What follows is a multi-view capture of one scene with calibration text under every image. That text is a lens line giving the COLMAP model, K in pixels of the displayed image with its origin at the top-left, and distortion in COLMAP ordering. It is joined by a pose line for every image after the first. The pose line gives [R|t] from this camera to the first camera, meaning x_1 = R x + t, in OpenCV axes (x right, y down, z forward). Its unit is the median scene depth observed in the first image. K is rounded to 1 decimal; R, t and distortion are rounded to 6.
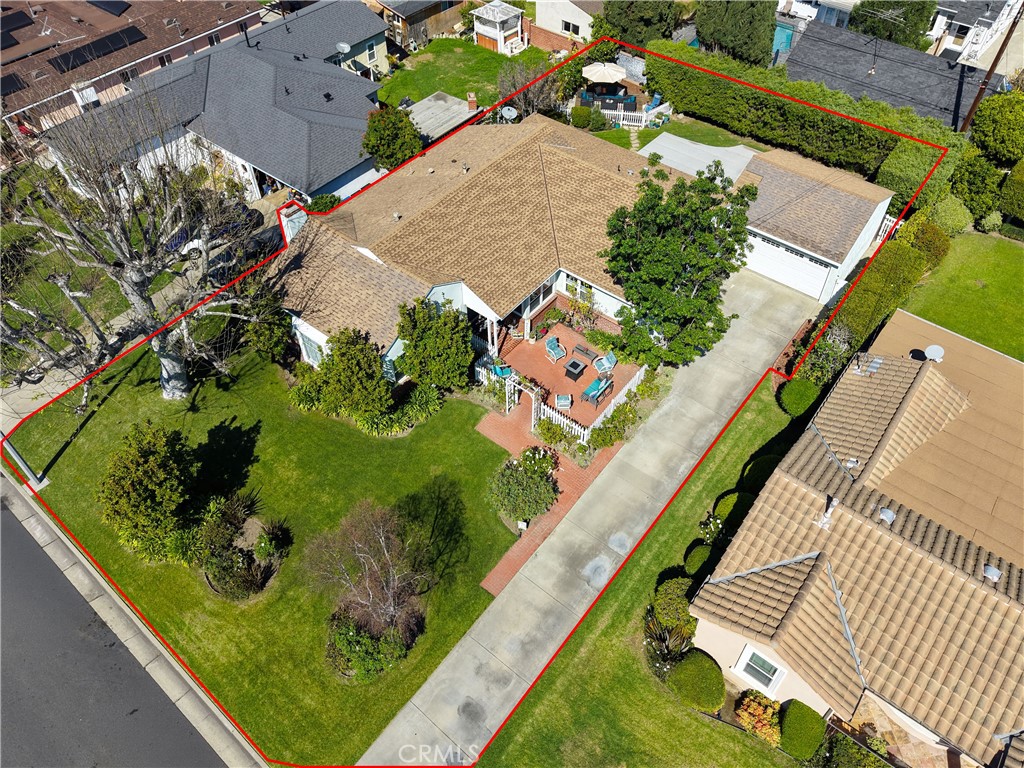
lens RADIAL K [[690.8, 0, 515.3], [0, 690.8, 397.9], [0, 0, 1]] dist [0.019103, -0.011683]
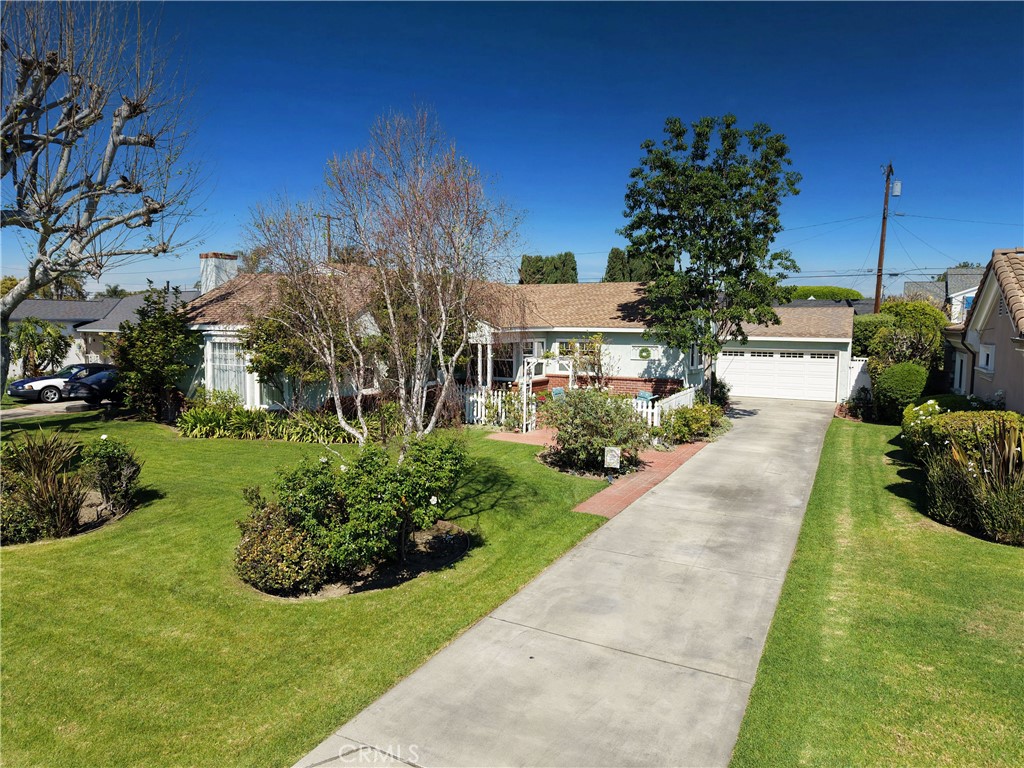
lens RADIAL K [[690.8, 0, 505.1], [0, 690.8, 379.4], [0, 0, 1]] dist [0.019103, -0.011683]
pose [[0.981584, -0.003123, 0.191007, -0.165678], [0.138894, 0.698141, -0.702359, 0.475063], [-0.131156, 0.715954, 0.685717, 0.535146]]
